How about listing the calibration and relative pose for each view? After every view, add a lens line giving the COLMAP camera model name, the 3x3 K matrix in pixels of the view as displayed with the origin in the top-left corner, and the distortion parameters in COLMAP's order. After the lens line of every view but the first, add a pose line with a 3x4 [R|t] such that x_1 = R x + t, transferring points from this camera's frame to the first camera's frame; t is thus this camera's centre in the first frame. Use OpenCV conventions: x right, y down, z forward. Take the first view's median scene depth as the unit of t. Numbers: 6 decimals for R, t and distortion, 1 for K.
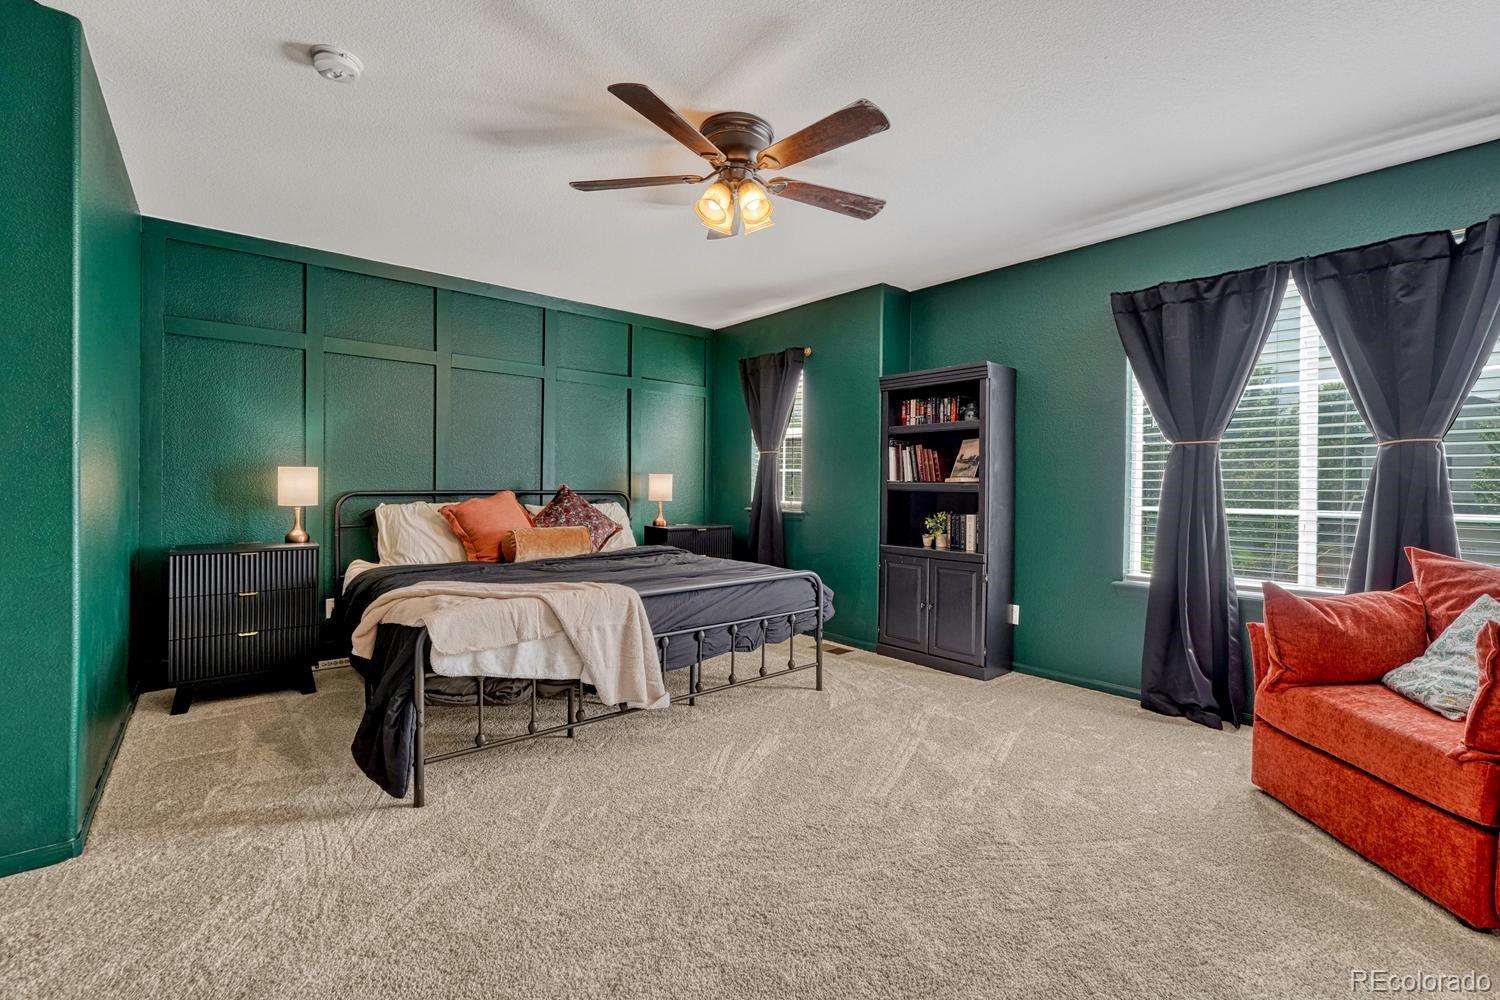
lens RADIAL K [[621.9, 0, 757.3], [0, 621.9, 488.5], [0, 0, 1]] dist [-0.002276, 0.000281]
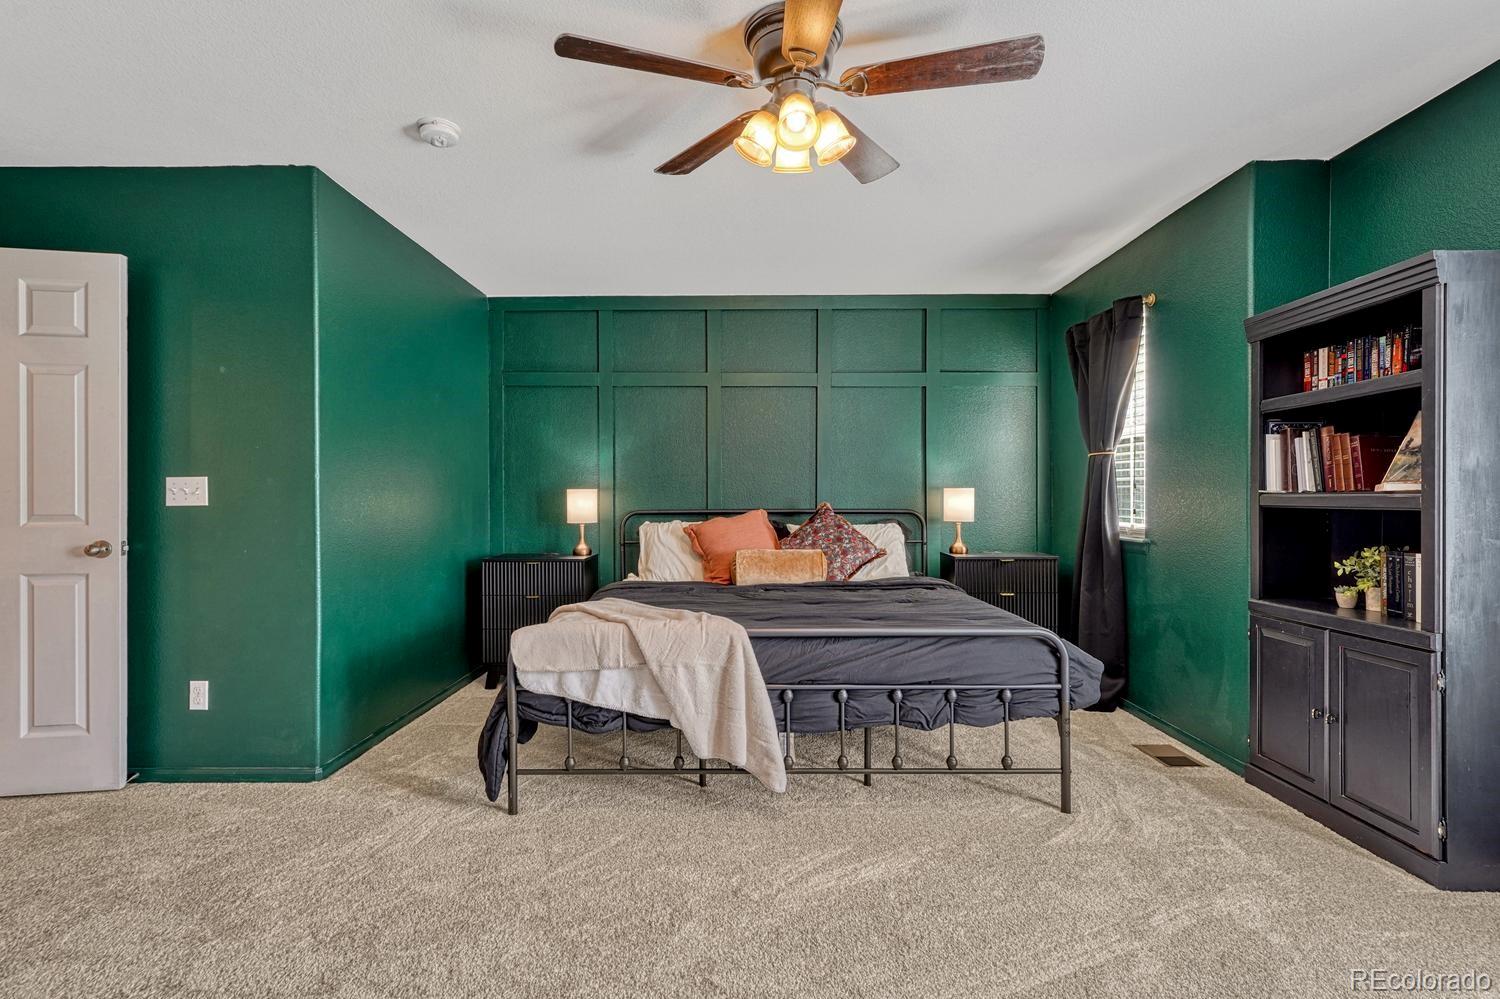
lens RADIAL K [[687.8, 0, 758.4], [0, 687.8, 499.9], [0, 0, 1]] dist [0.015229, -0.001295]
pose [[0.771868, -0.010994, -0.635687, 0.302387], [0.004734, 0.999922, -0.011546, 0.001228], [0.635765, 0.005903, 0.771860, 0.215290]]
